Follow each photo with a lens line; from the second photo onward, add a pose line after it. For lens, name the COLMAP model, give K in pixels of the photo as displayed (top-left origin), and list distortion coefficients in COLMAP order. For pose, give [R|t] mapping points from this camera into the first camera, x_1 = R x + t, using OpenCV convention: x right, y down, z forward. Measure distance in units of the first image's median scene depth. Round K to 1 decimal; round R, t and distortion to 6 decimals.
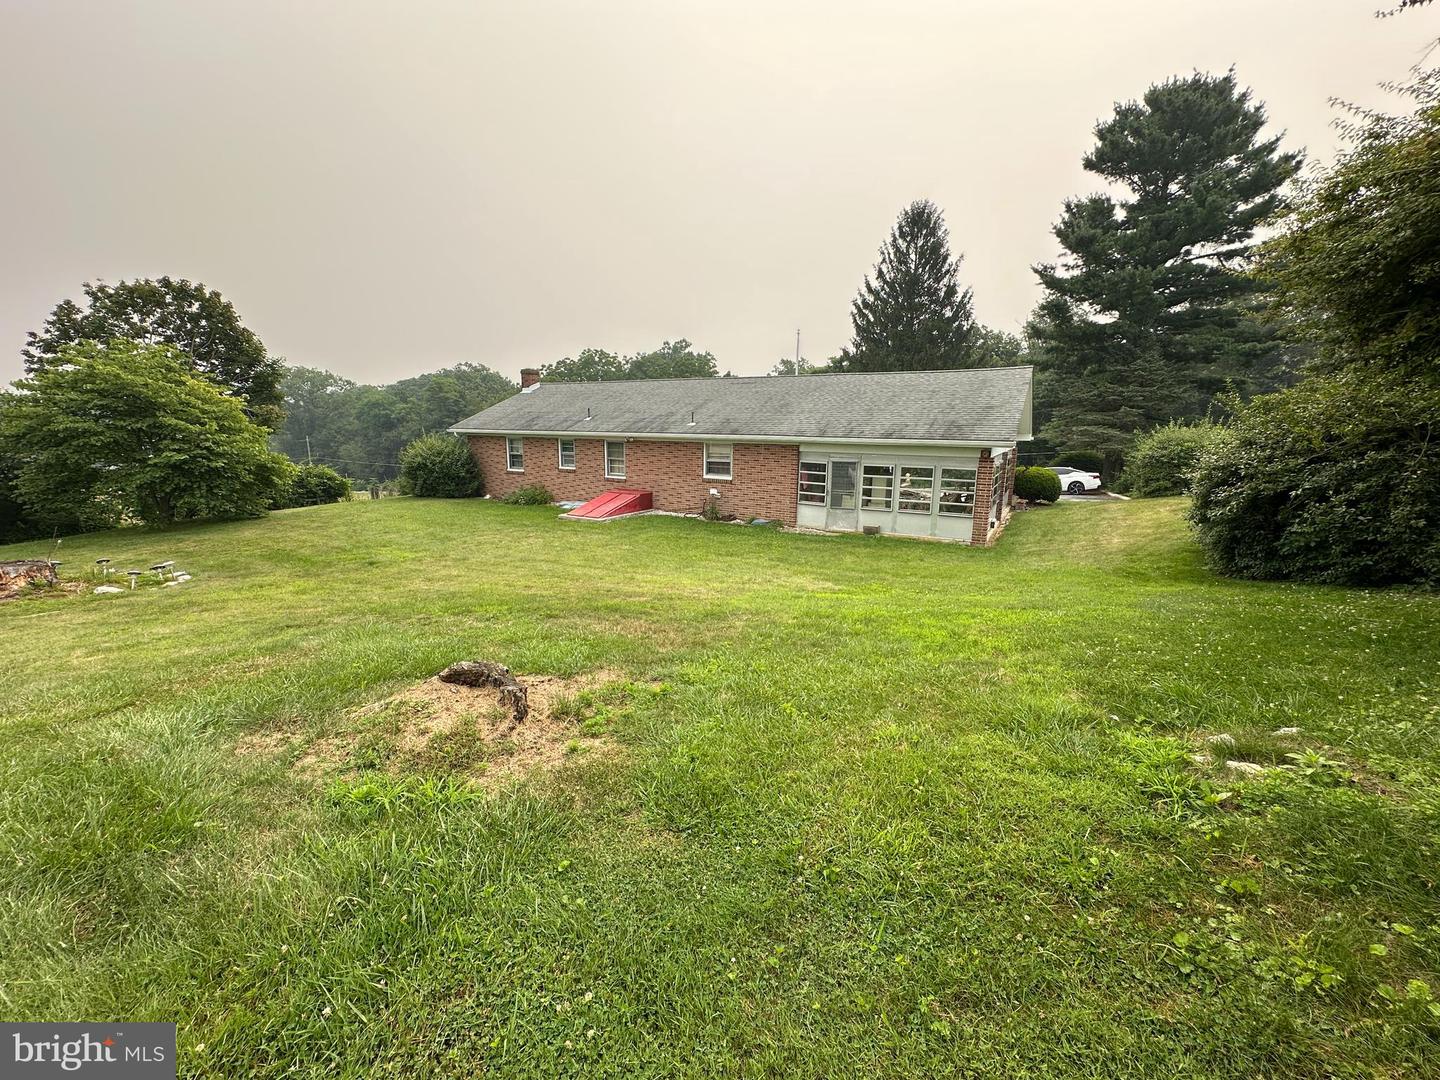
lens RADIAL K [[575.3, 0, 720.4], [0, 575.3, 541.3], [0, 0, 1]] dist [-0.002380, 0.000303]
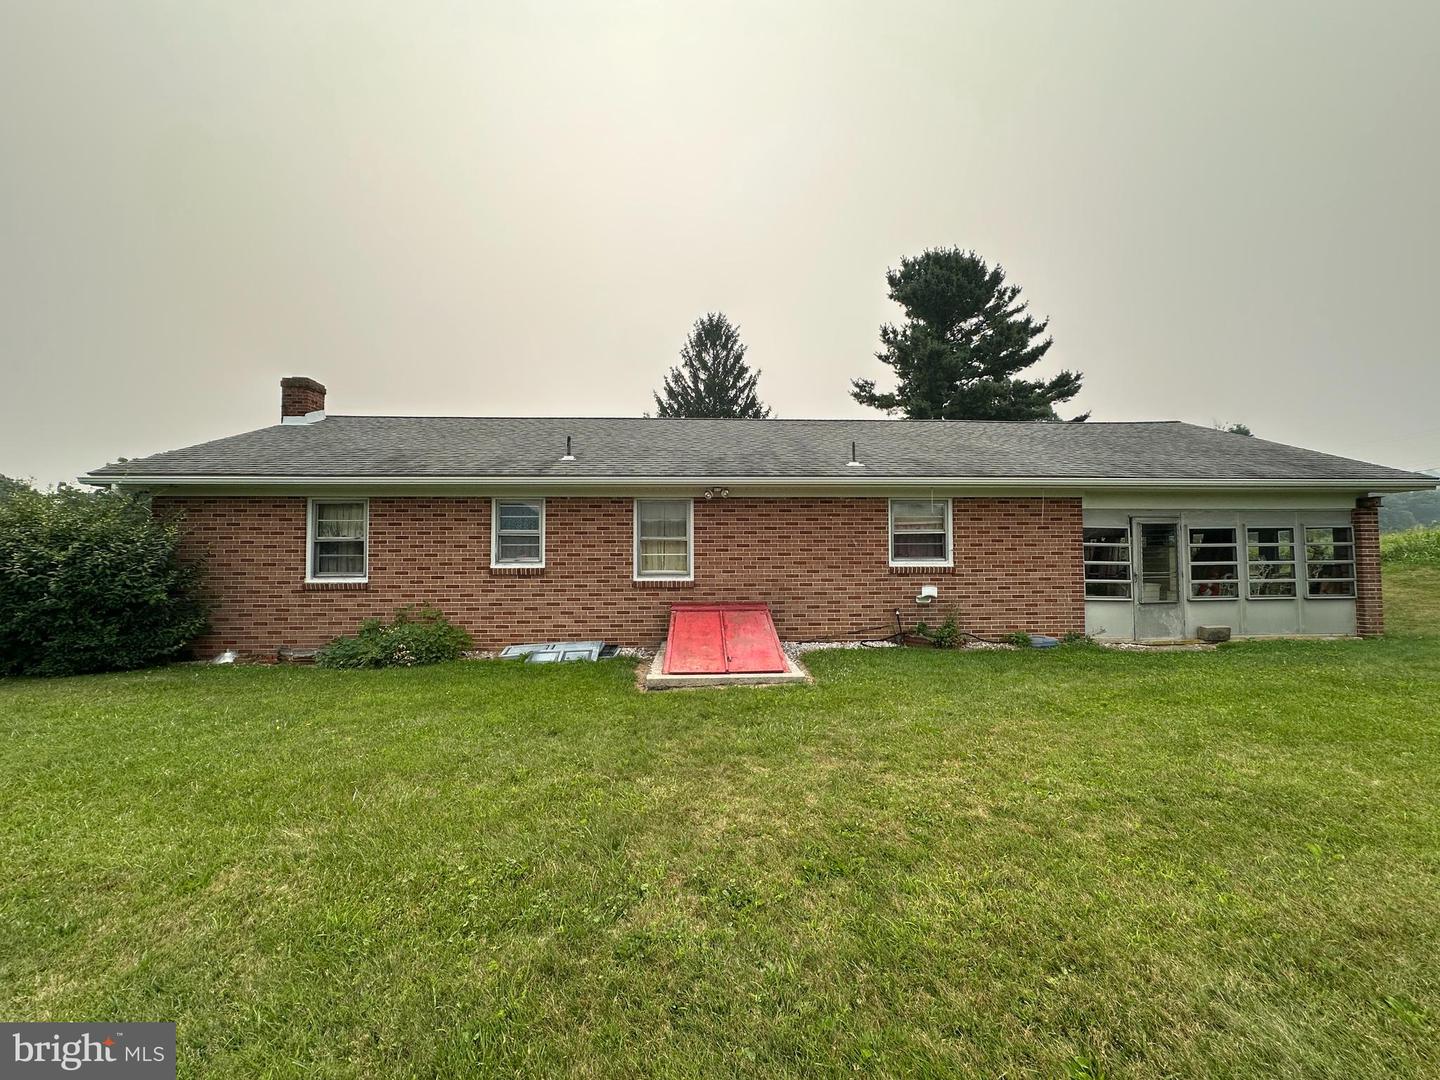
lens RADIAL K [[575.3, 0, 721.2], [0, 575.3, 536.7], [0, 0, 1]] dist [-0.002380, 0.000303]
pose [[0.844355, 0.004128, 0.535768, -0.474452], [0.119583, 0.973293, -0.195959, -0.061203], [-0.522268, 0.229528, 0.821312, 0.732741]]
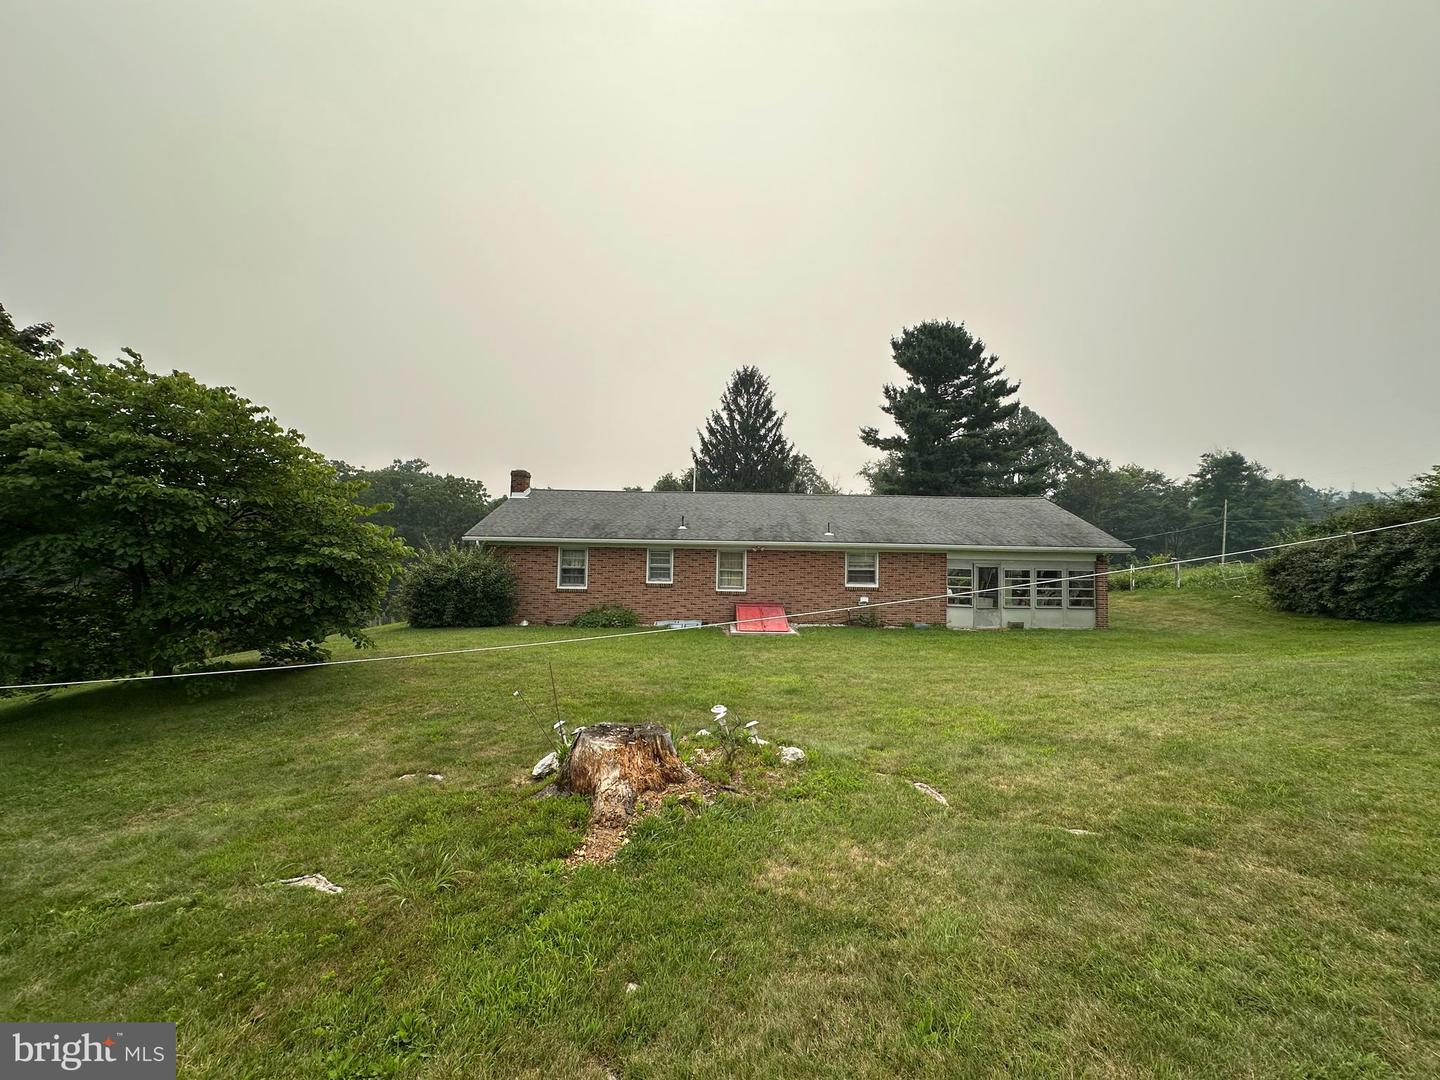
lens RADIAL K [[575.3, 0, 720.4], [0, 575.3, 539.3], [0, 0, 1]] dist [-0.002380, 0.000303]
pose [[0.866980, 0.021570, 0.497876, -0.797931], [0.092289, 0.974832, -0.202942, -0.008931], [-0.489723, 0.221895, 0.843169, 0.276428]]
